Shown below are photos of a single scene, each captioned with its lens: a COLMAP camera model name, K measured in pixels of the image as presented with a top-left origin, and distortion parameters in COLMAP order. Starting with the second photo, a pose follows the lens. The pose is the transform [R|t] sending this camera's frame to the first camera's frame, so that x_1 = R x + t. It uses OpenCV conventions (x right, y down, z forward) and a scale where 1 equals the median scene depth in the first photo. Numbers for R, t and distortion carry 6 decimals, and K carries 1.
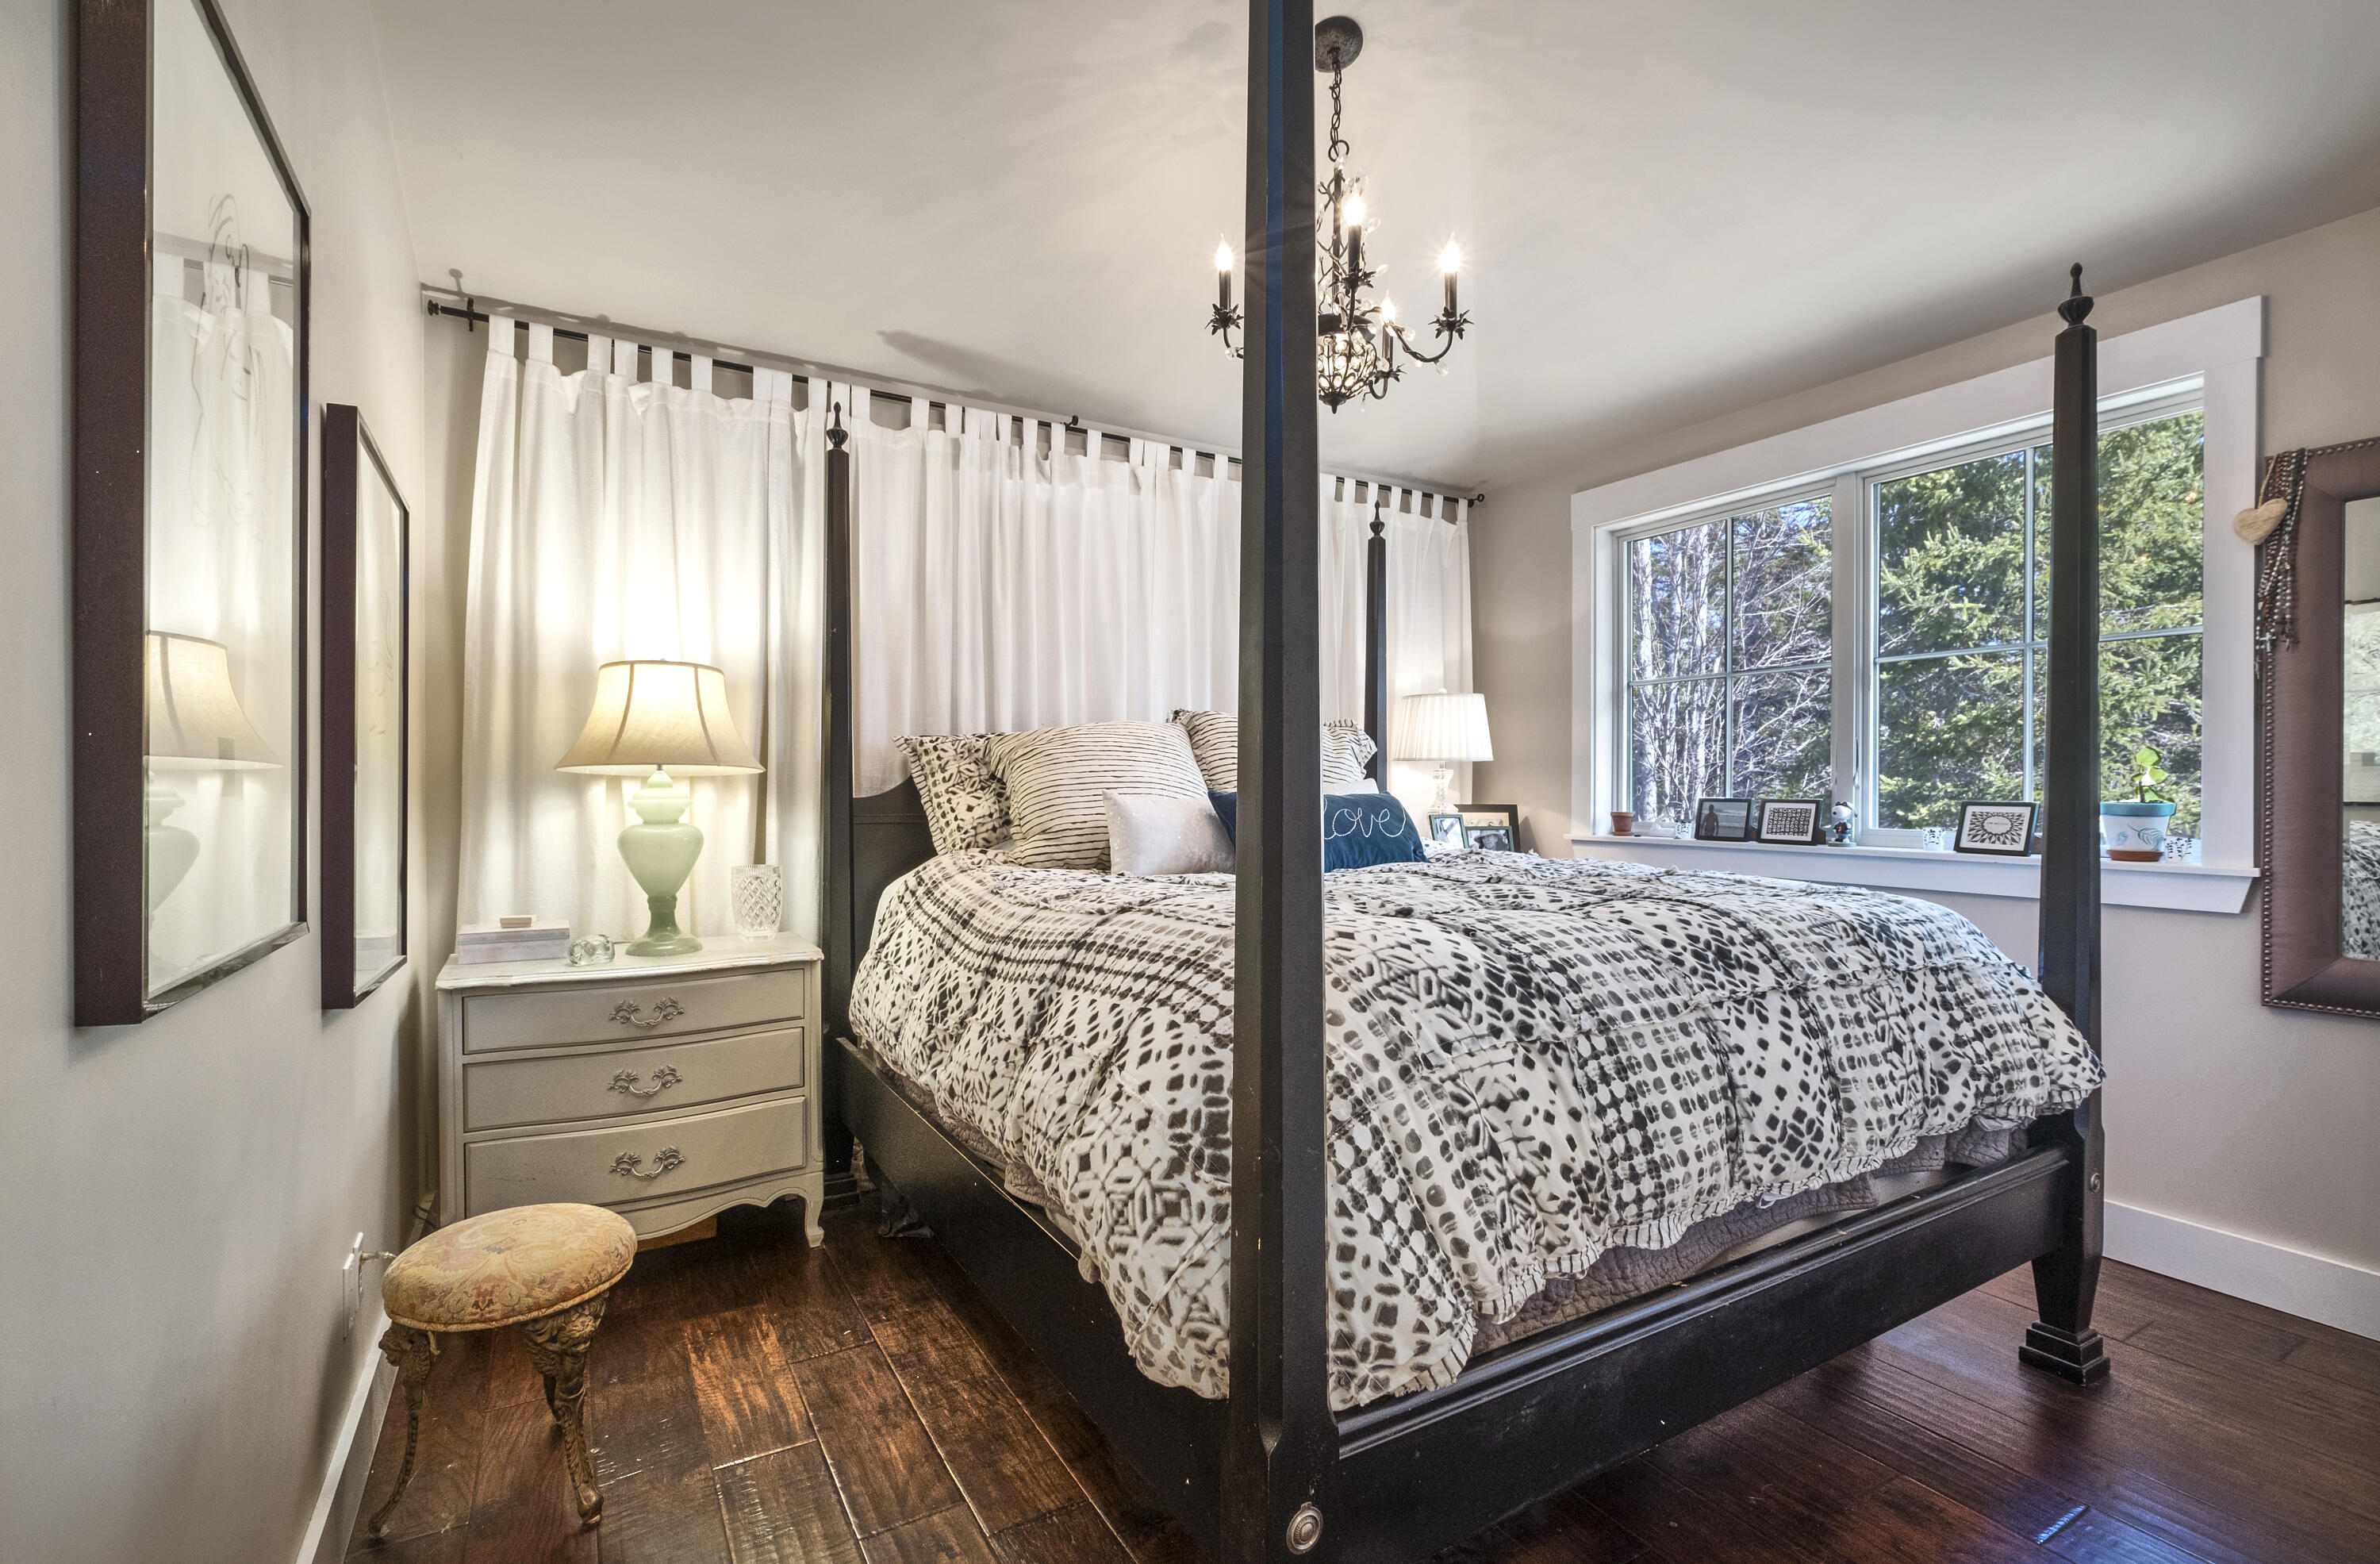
lens RADIAL K [[1054.1, 0, 1187.4], [0, 1054.1, 786.5], [0, 0, 1]] dist [-0.006148, -0.000230]
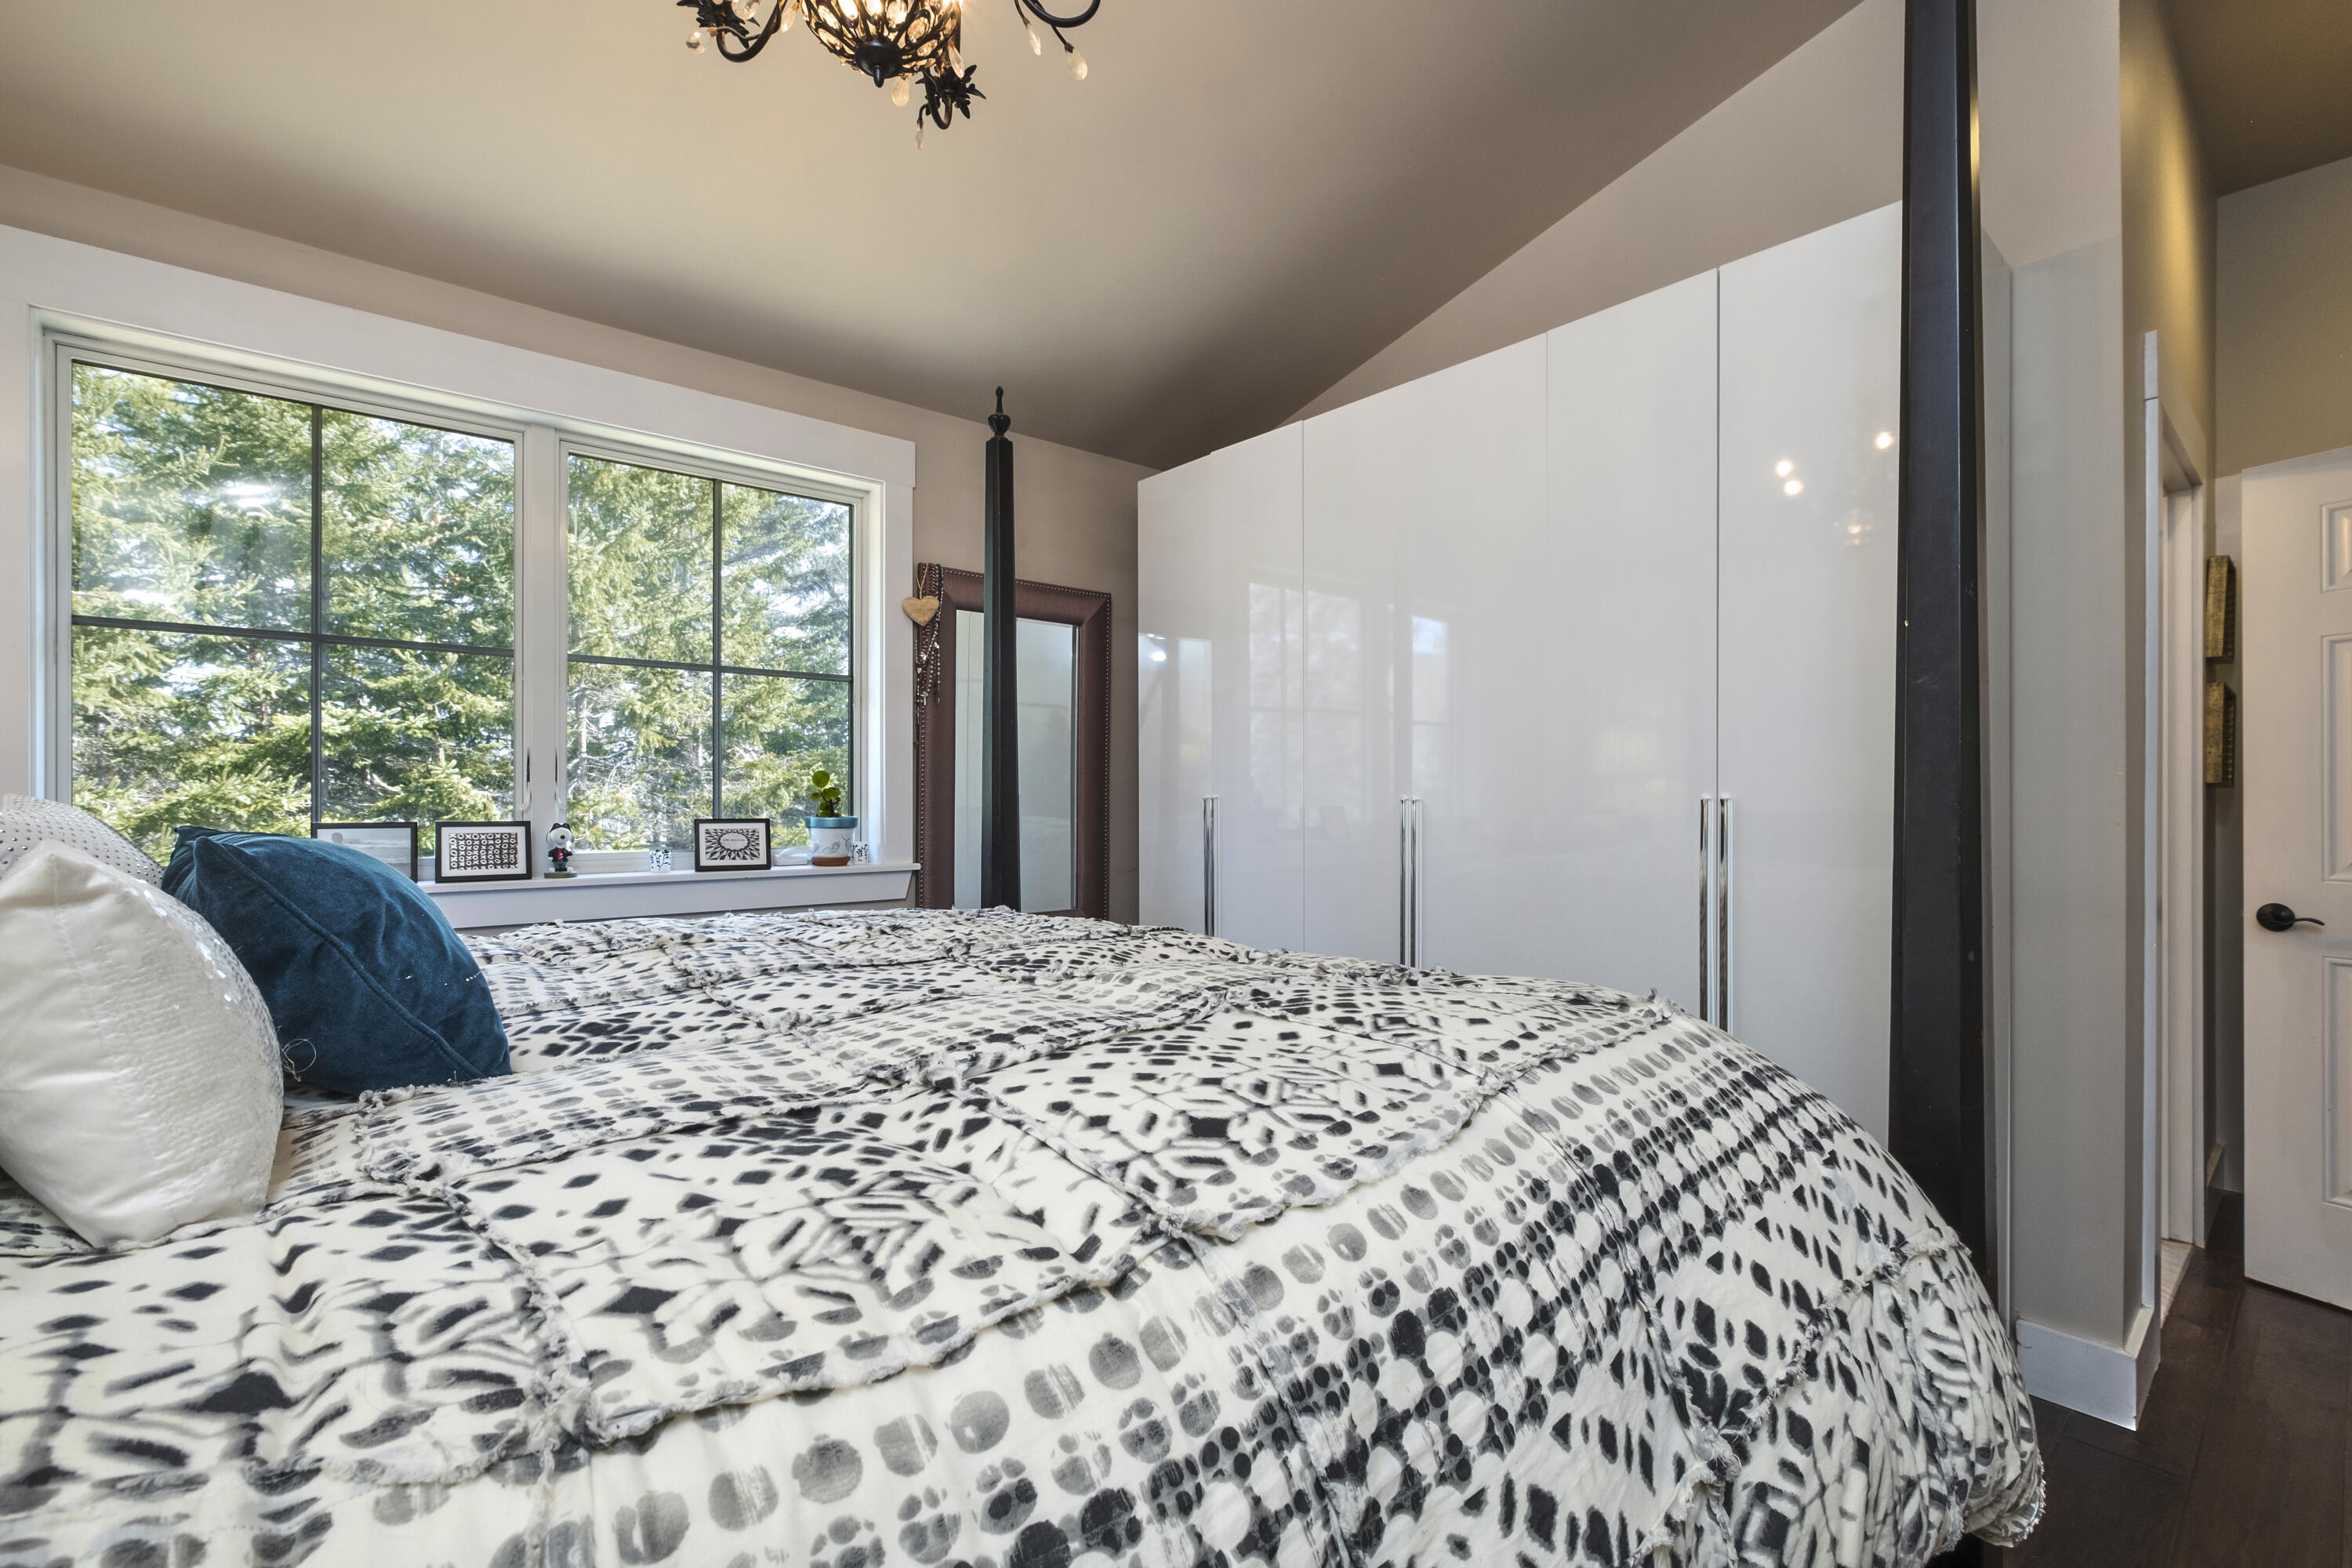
lens RADIAL K [[1041.6, 0, 1166.9], [0, 1041.6, 791.2], [0, 0, 1]] dist [-0.006148, -0.000230]
pose [[-0.177758, 0.005536, 0.984059, -0.483878], [0.001089, 0.999985, -0.005429, -0.010718], [-0.984074, 0.000107, -0.177761, 1.218560]]
